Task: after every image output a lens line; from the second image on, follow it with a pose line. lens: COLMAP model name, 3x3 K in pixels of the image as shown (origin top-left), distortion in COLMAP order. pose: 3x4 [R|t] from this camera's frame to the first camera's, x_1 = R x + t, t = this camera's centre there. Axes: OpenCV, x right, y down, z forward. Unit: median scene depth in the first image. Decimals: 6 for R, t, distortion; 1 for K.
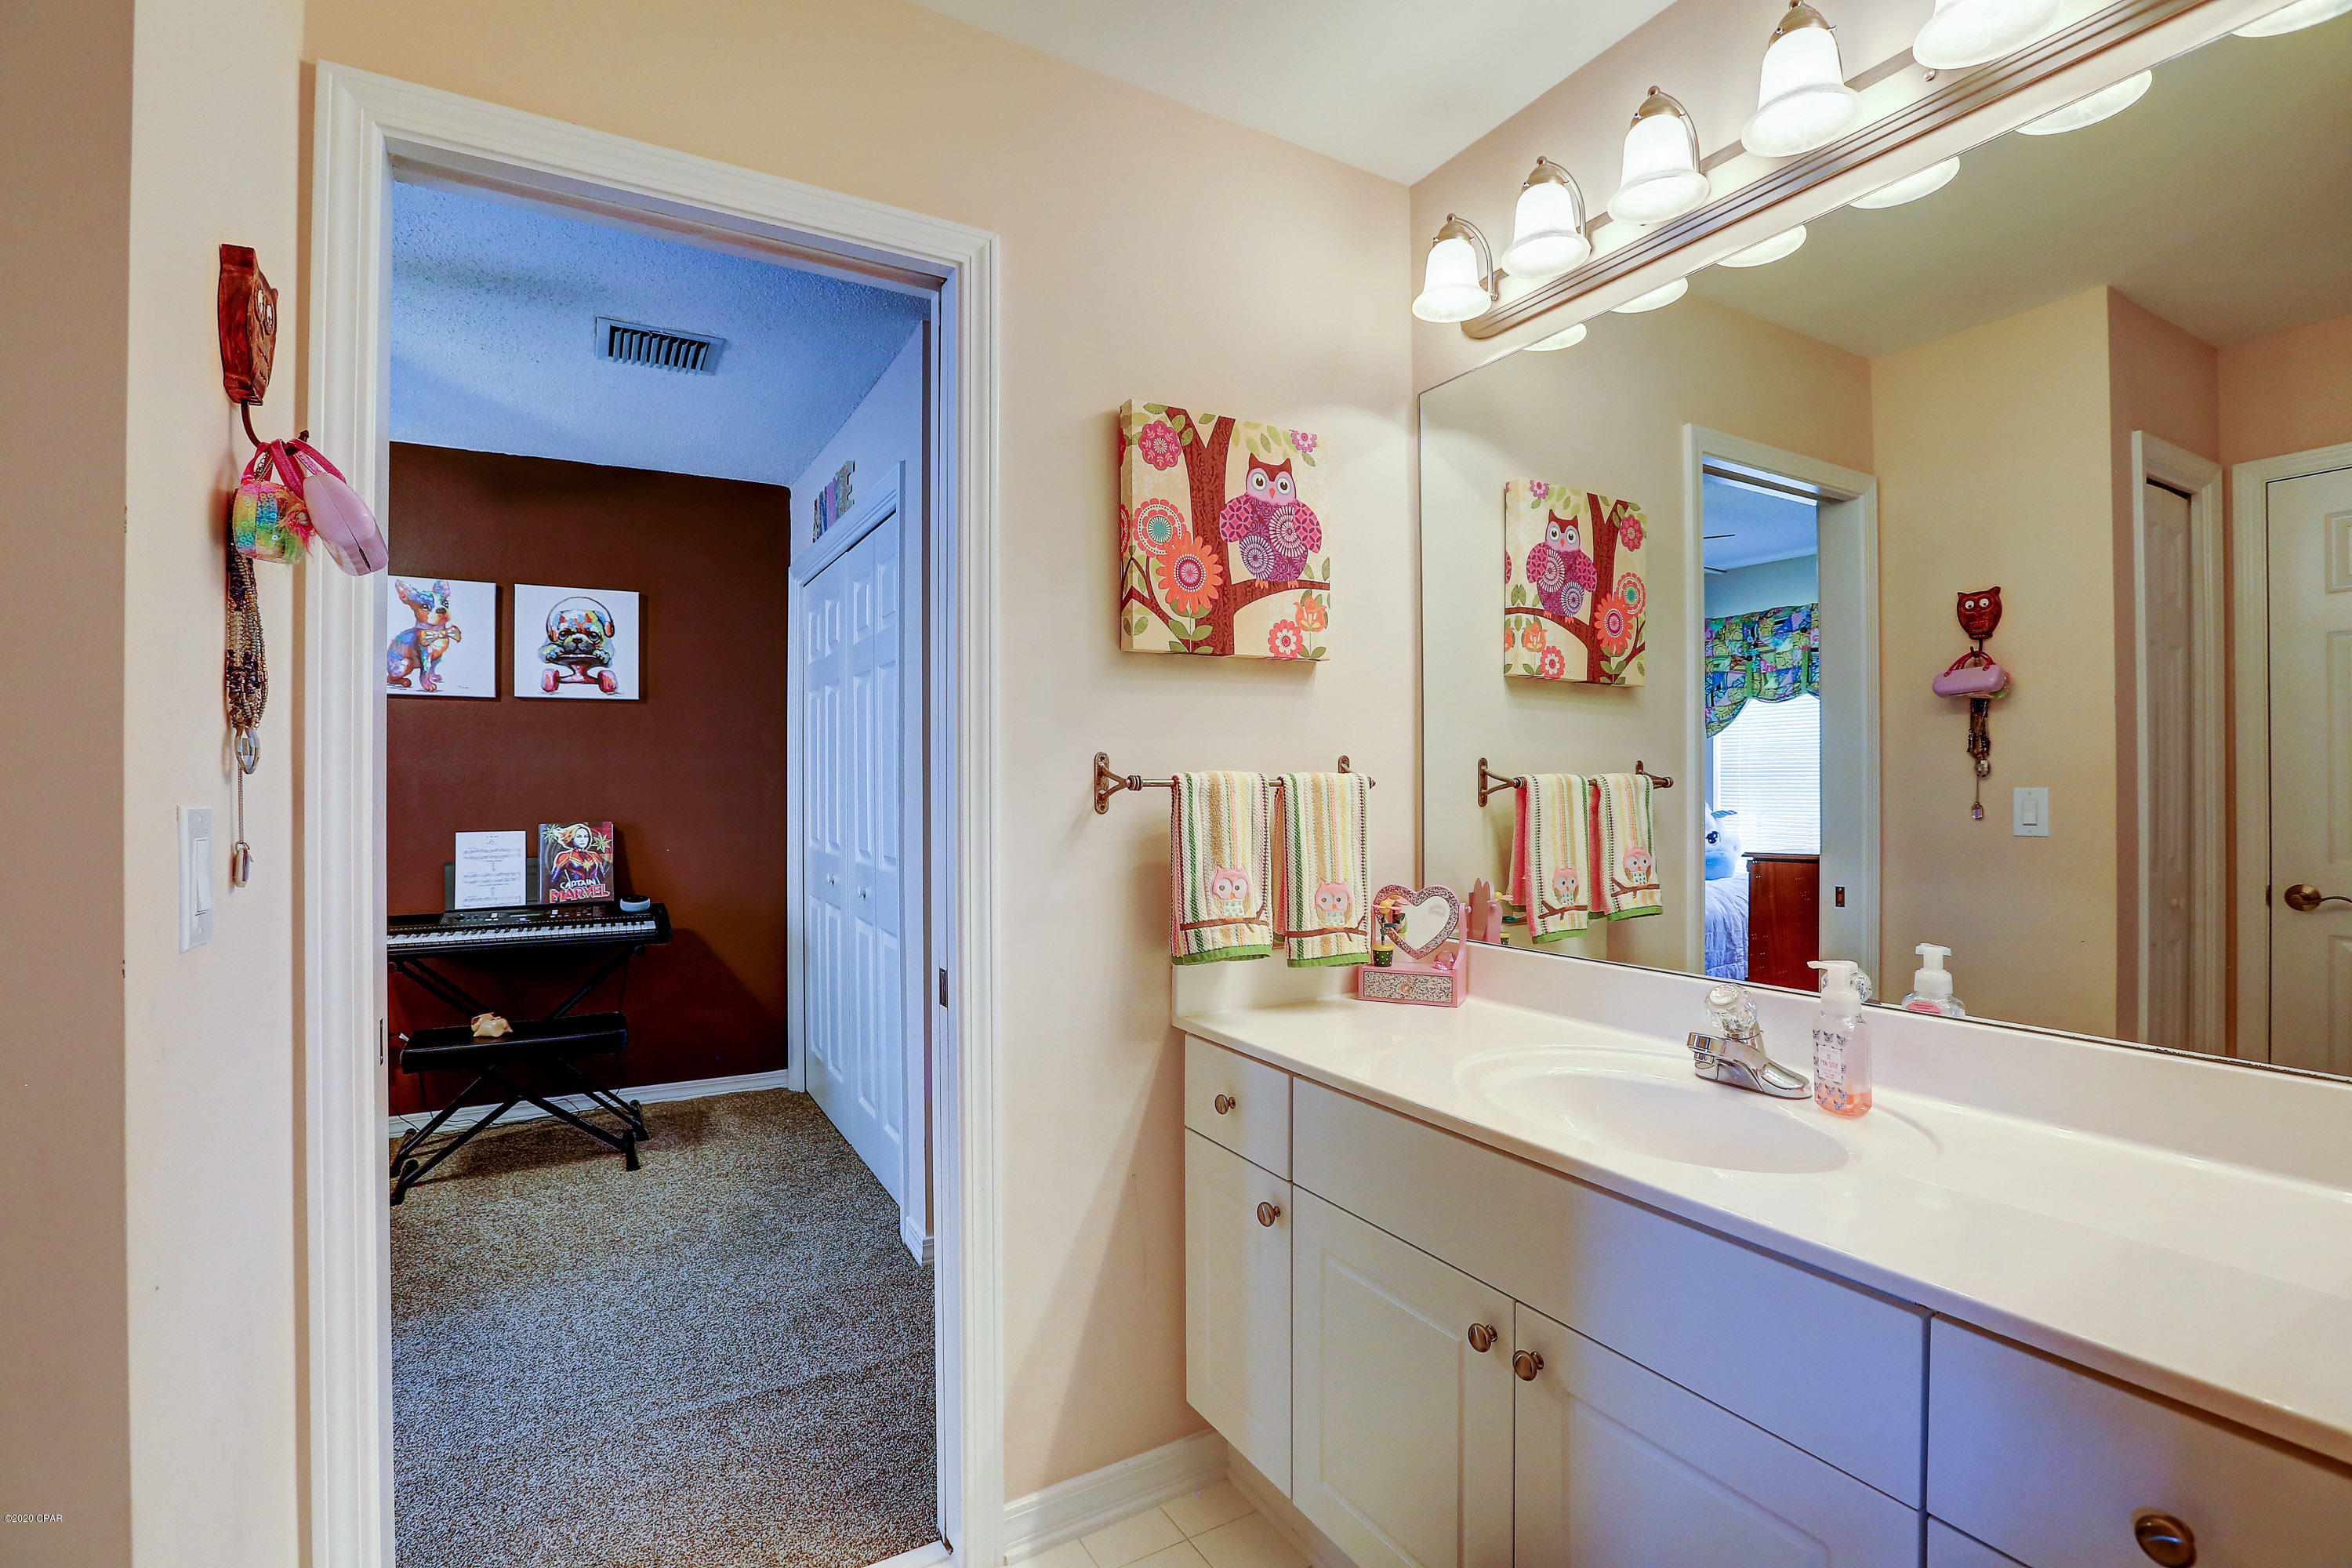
lens RADIAL K [[1065.8, 0, 1171.3], [0, 1065.8, 778.9], [0, 0, 1]] dist [-0.034281, 0.008904]
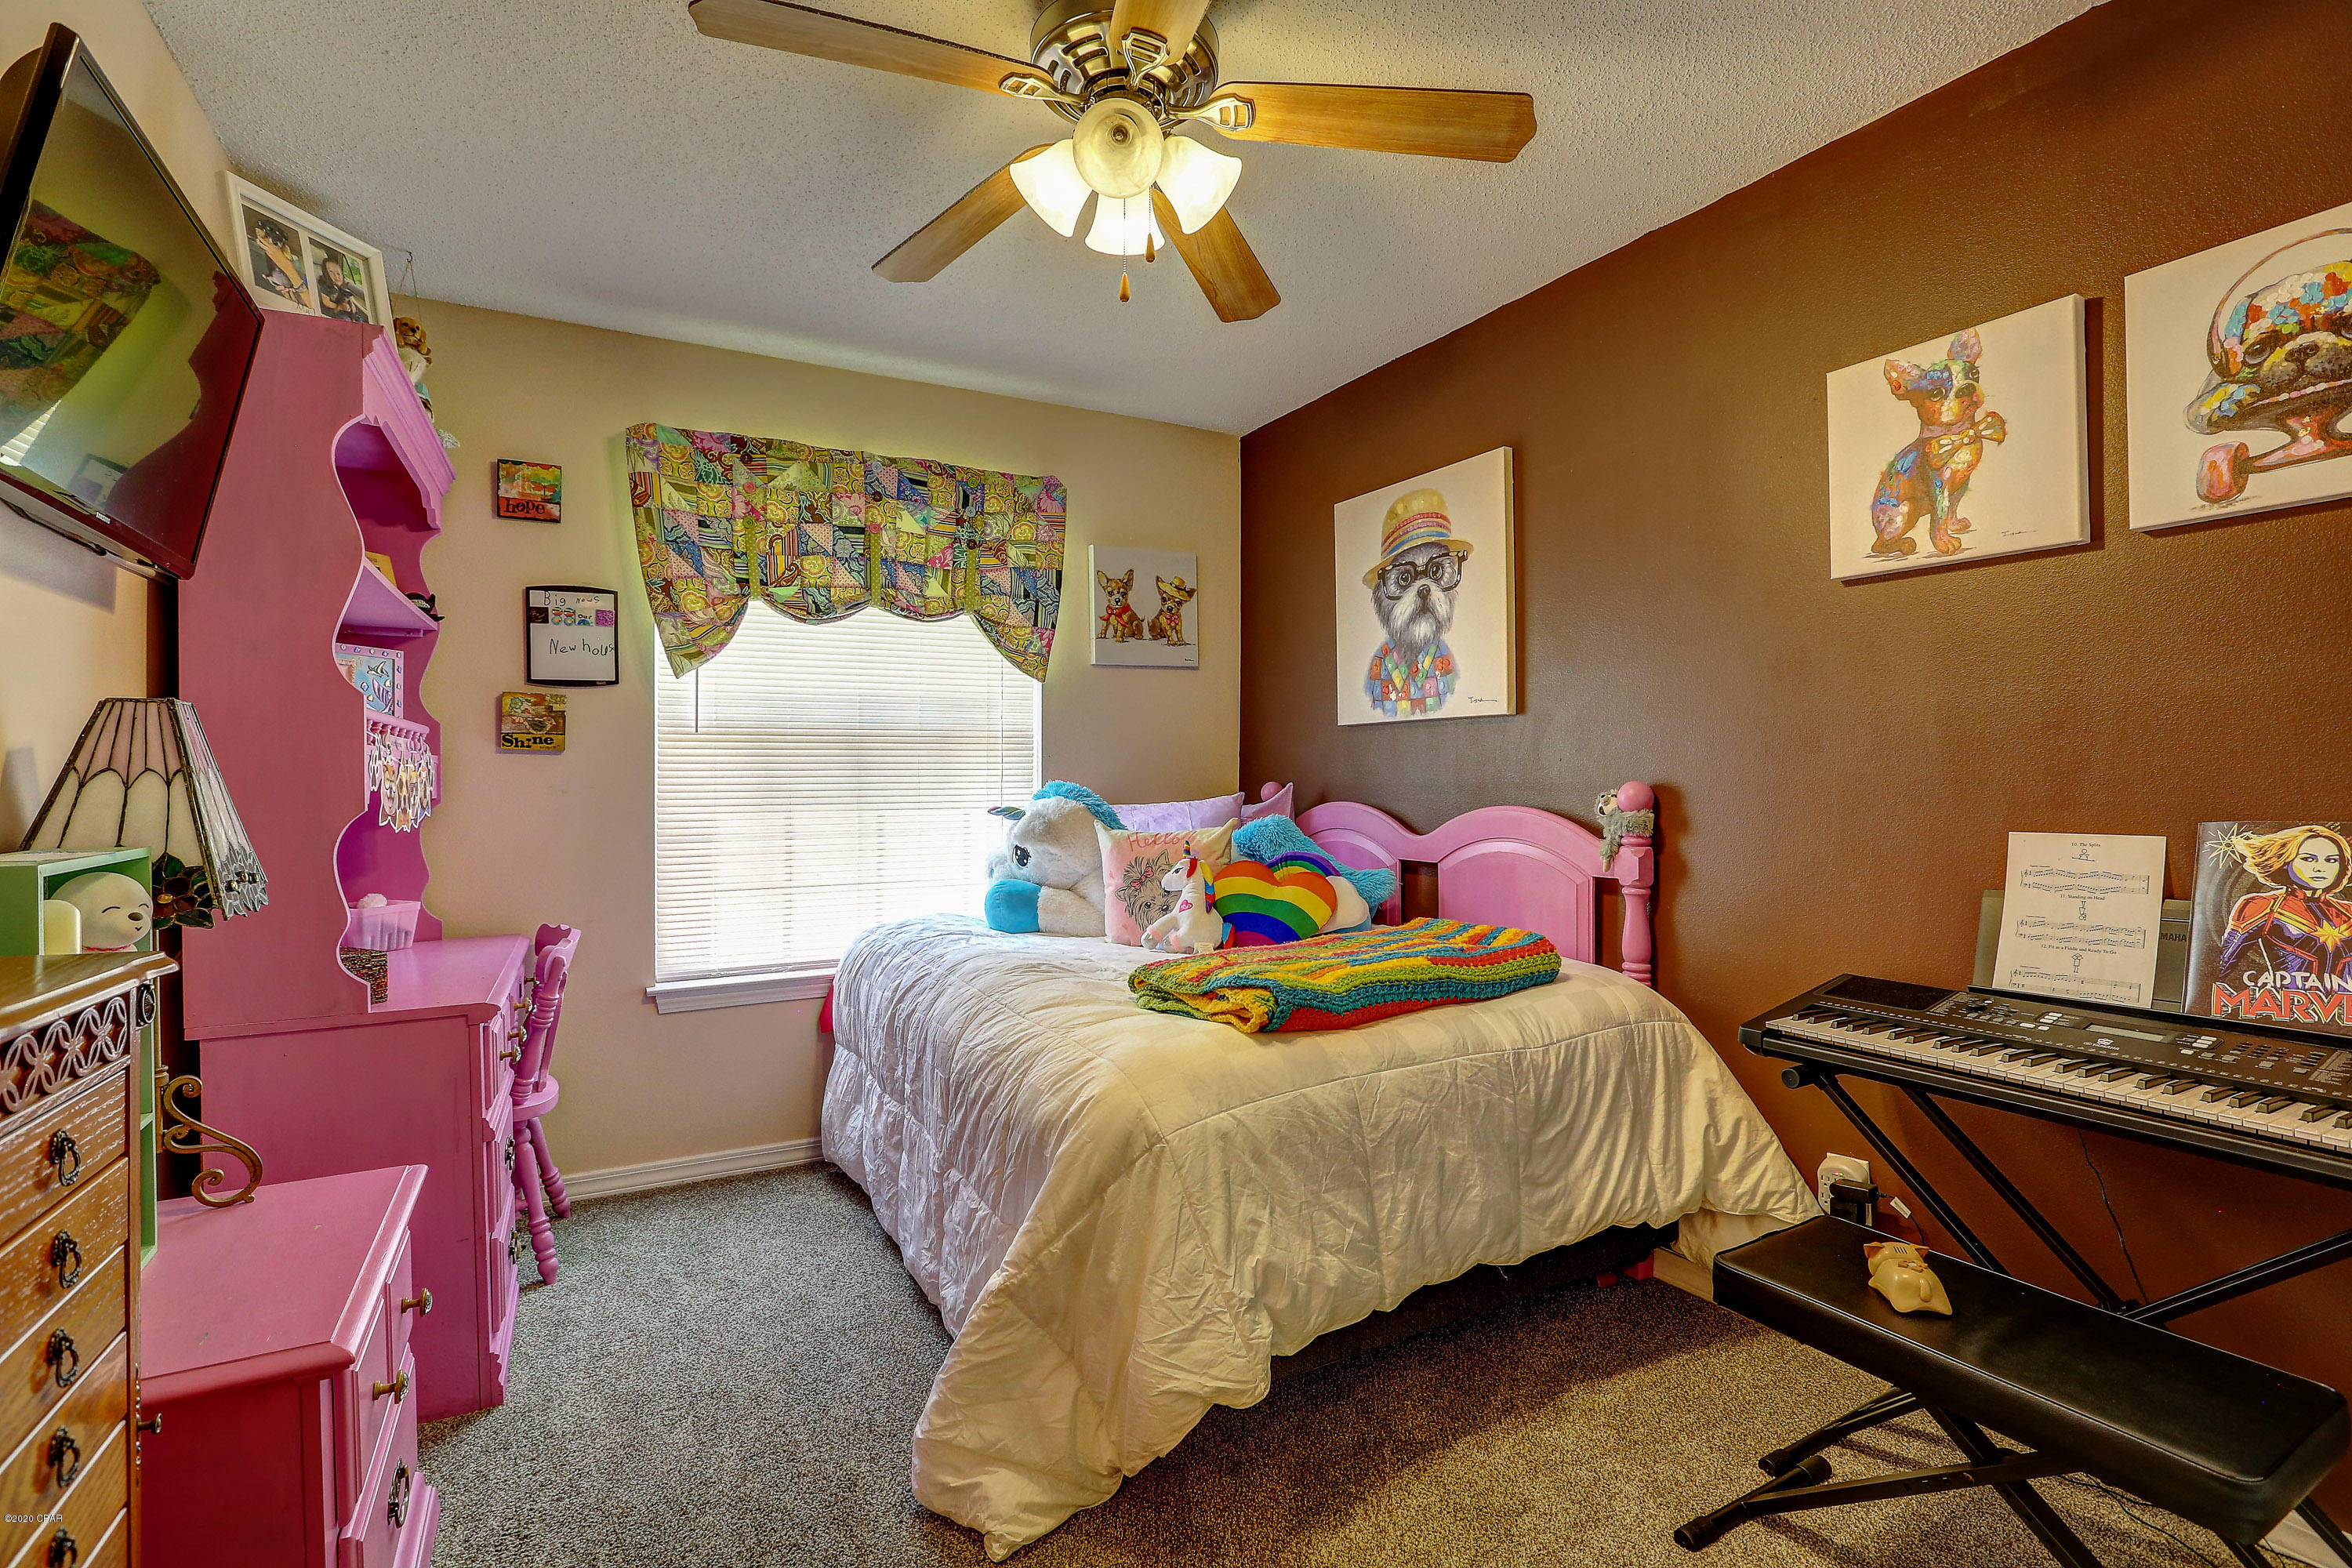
lens RADIAL K [[1065.8, 0, 1171.3], [0, 1065.8, 778.9], [0, 0, 1]] dist [-0.034281, 0.008904]
pose [[-0.021123, -0.000615, -0.999777, -0.176249], [0.010347, 0.999946, -0.000834, 0.021874], [0.999723, -0.010362, -0.021115, 0.596936]]
